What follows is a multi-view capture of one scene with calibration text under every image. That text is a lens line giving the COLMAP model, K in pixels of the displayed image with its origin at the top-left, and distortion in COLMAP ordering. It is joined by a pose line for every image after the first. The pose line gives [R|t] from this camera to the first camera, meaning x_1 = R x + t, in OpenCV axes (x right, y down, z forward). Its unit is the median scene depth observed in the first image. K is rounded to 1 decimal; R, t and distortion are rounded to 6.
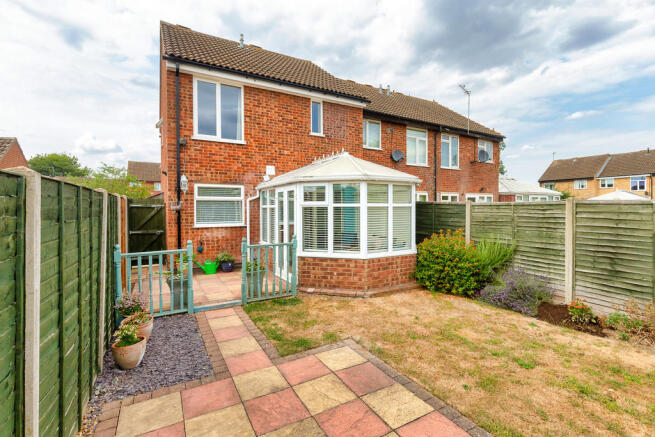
lens RADIAL K [[296.5, 0, 326.0], [0, 296.5, 208.2], [0, 0, 1]] dist [-0.001315, 0.000233]
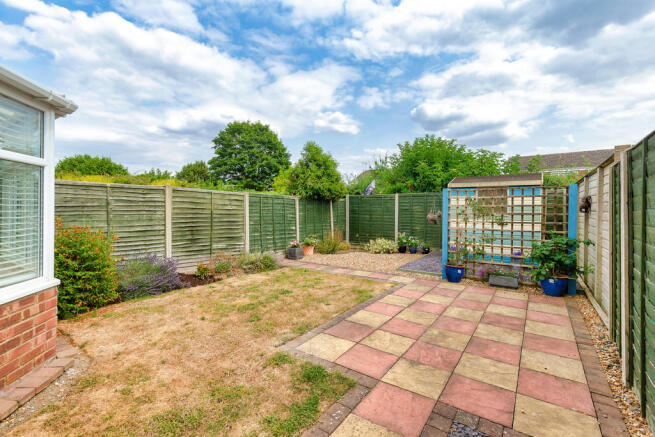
lens RADIAL K [[296.5, 0, 326.0], [0, 296.5, 208.2], [0, 0, 1]] dist [-0.001315, 0.000233]
pose [[-0.429052, 0.002303, 0.903277, -0.673986], [-0.007747, 0.999951, -0.006229, 0.081502], [-0.903246, -0.009670, -0.429013, 1.227416]]
